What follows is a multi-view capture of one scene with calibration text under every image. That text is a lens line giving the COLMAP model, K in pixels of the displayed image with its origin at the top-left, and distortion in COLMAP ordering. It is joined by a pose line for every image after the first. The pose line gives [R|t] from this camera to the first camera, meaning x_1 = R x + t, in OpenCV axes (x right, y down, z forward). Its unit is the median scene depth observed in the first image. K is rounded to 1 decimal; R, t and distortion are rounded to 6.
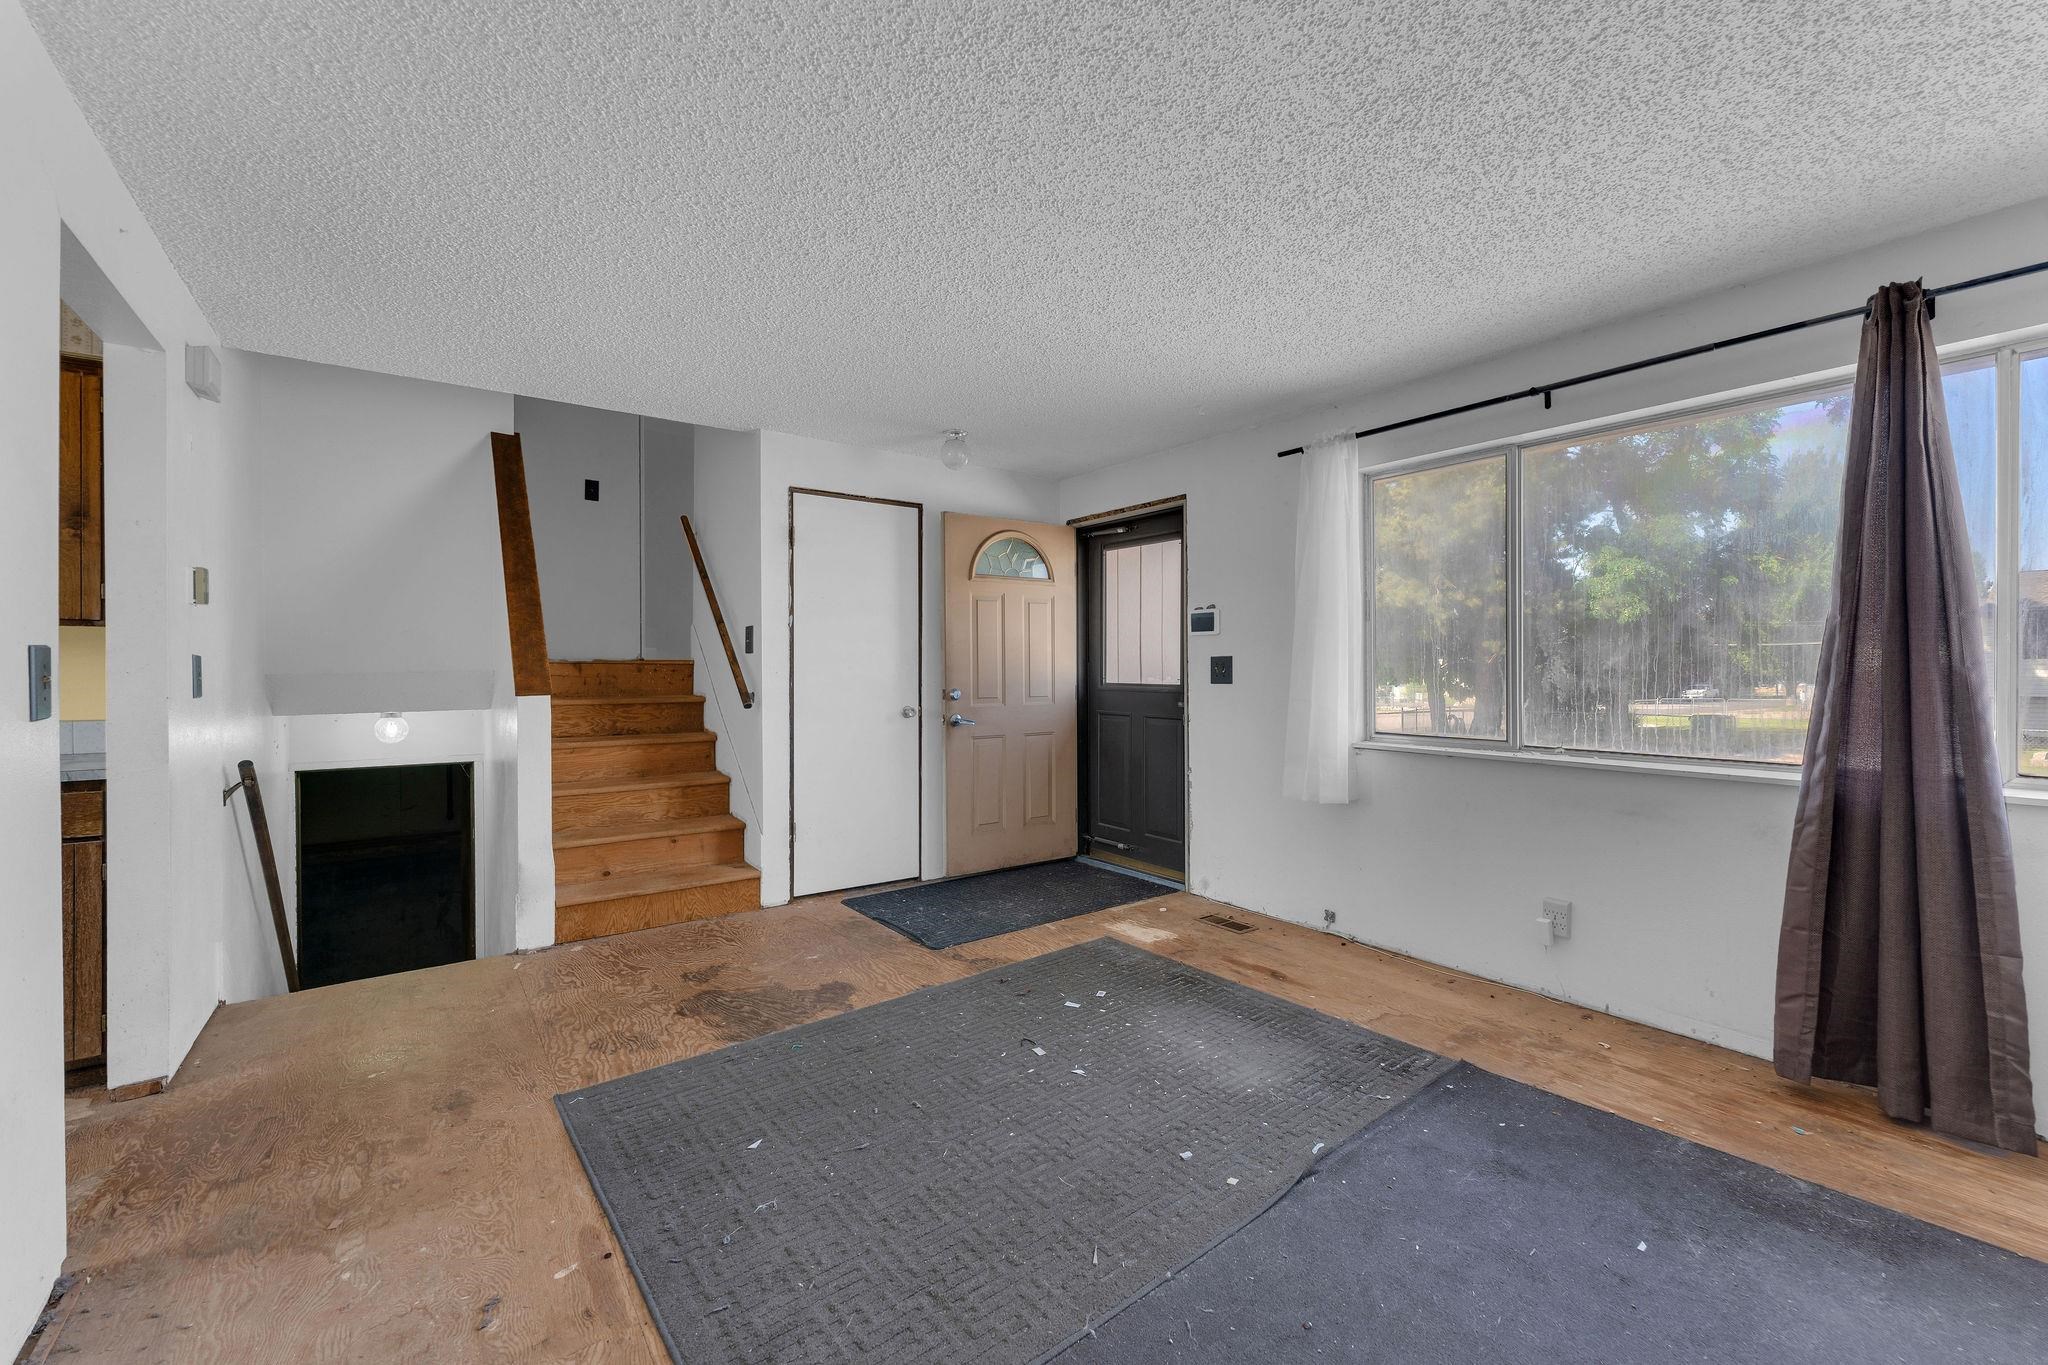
lens RADIAL K [[830.9, 0, 1018.6], [0, 830.9, 668.3], [0, 0, 1]] dist [0.002021, -0.000019]
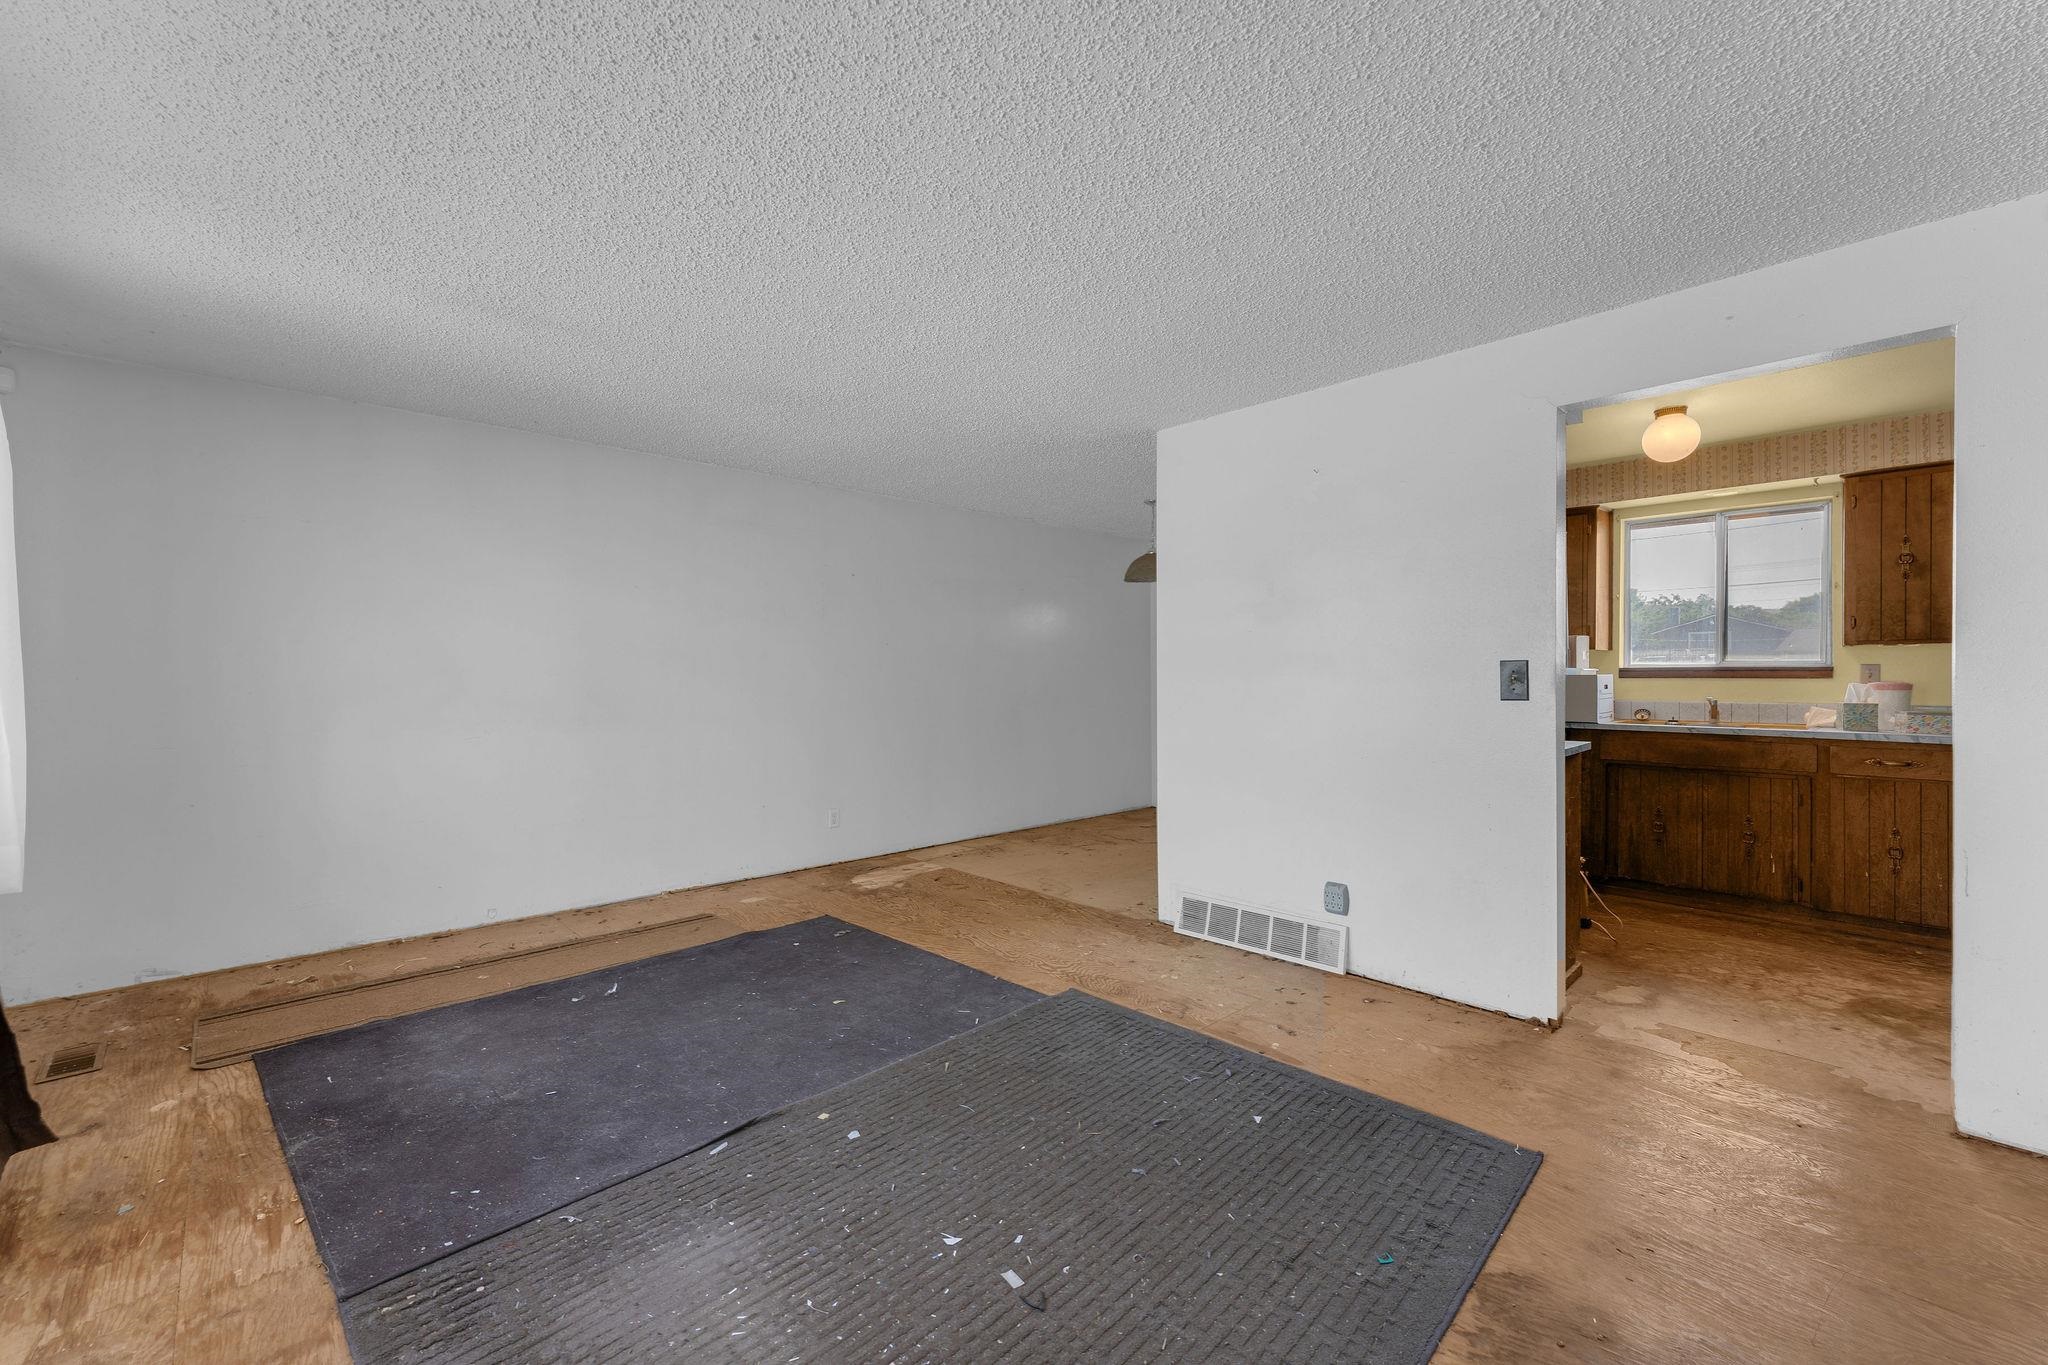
lens RADIAL K [[844.8, 0, 1024.0], [0, 844.8, 682.5], [0, 0, 1]] dist [0.015631, -0.000041]
pose [[-0.991385, 0.004487, -0.130905, 0.067101], [0.003062, 0.999934, 0.011084, -0.001416], [0.130947, 0.010588, -0.991333, 1.111833]]
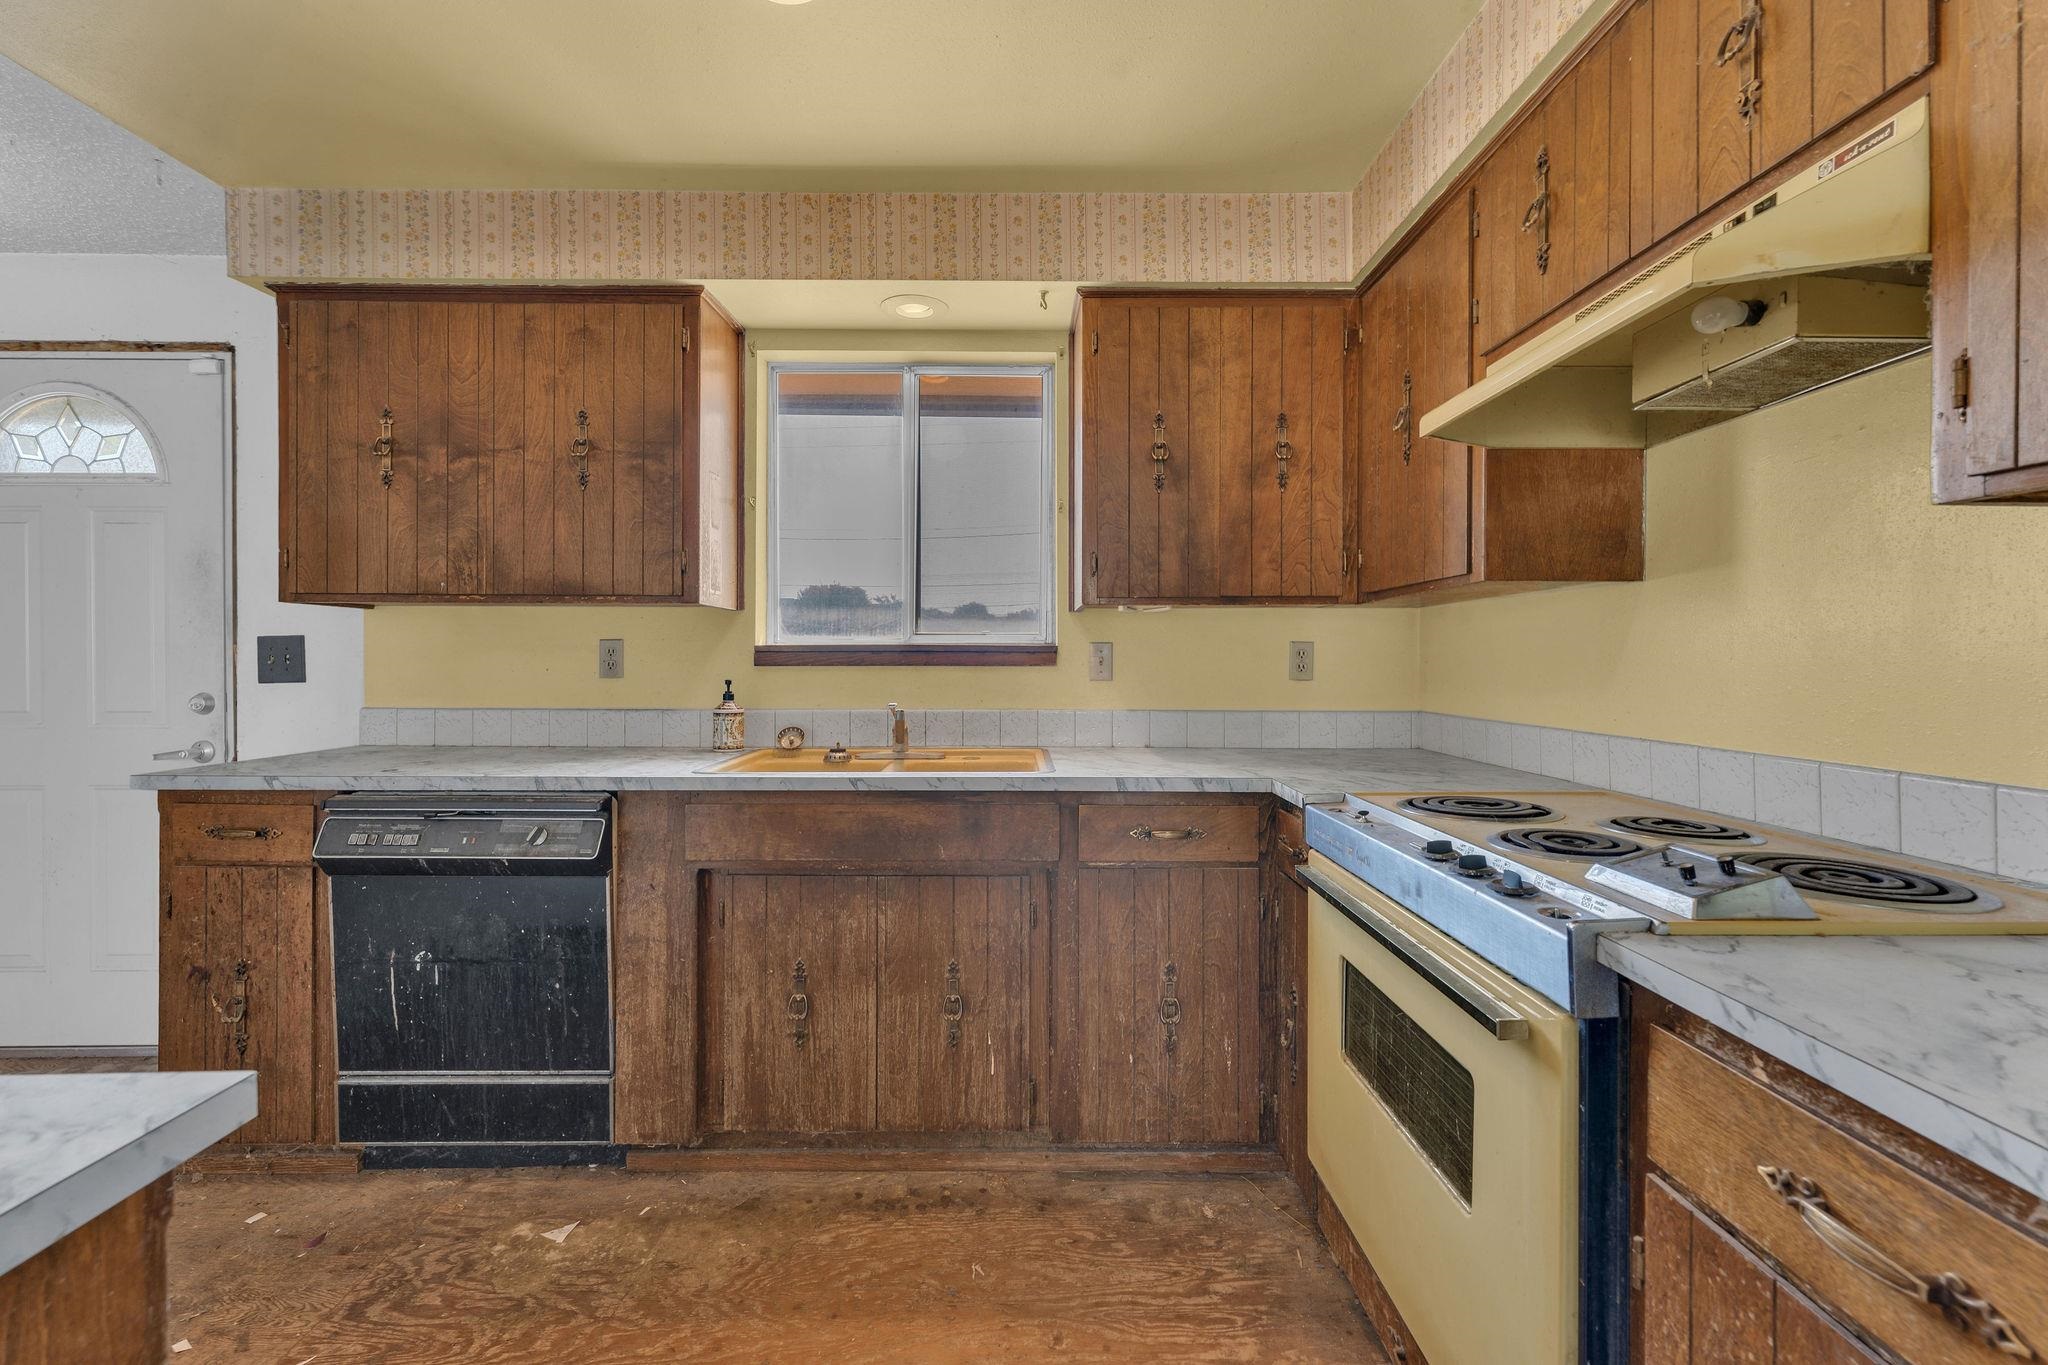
lens RADIAL K [[839.9, 0, 1024.9], [0, 839.9, 661.8], [0, 0, 1]] dist [0.002527, 0.000153]
pose [[-0.587210, 0.000776, -0.809434, -0.602382], [-0.001383, 0.999997, 0.001962, 0.004295], [0.809434, 0.002272, -0.587207, 0.490147]]
